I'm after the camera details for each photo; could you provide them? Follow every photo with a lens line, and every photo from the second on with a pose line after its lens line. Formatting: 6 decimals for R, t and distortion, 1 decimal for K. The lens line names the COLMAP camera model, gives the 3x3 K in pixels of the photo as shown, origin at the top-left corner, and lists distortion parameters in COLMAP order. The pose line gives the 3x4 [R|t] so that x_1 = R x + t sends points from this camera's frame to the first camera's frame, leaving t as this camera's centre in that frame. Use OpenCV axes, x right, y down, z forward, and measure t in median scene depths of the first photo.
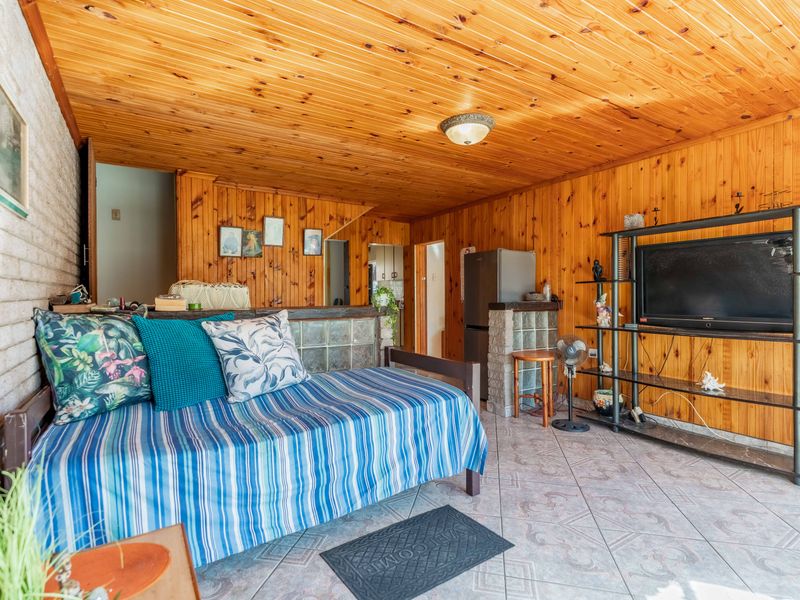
lens RADIAL K [[414.6, 0, 396.4], [0, 414.6, 297.6], [0, 0, 1]] dist [0.001526, 0.000911]
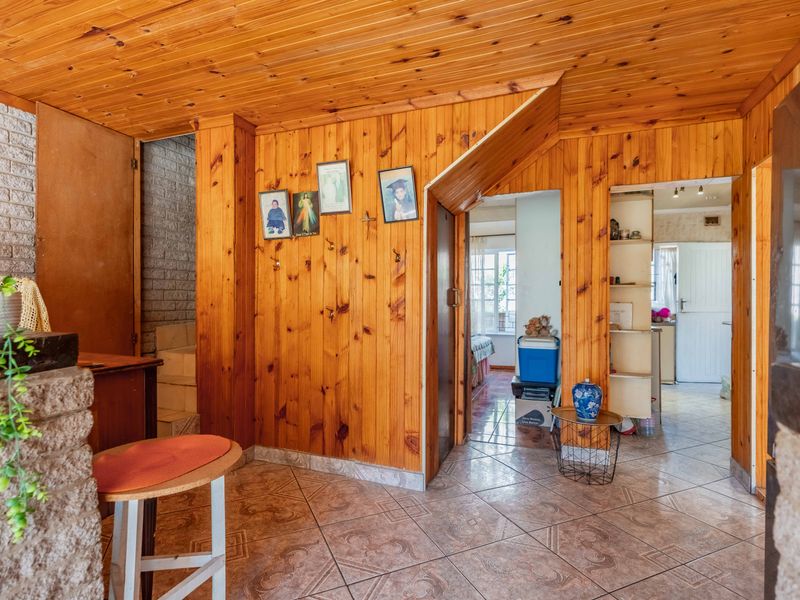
lens RADIAL K [[414.6, 0, 396.4], [0, 414.6, 297.6], [0, 0, 1]] dist [0.001526, 0.000911]
pose [[0.597176, 0.009343, -0.802056, 0.211465], [-0.011588, 0.999928, 0.003020, -0.009188], [0.802026, 0.007491, 0.597242, 0.702702]]
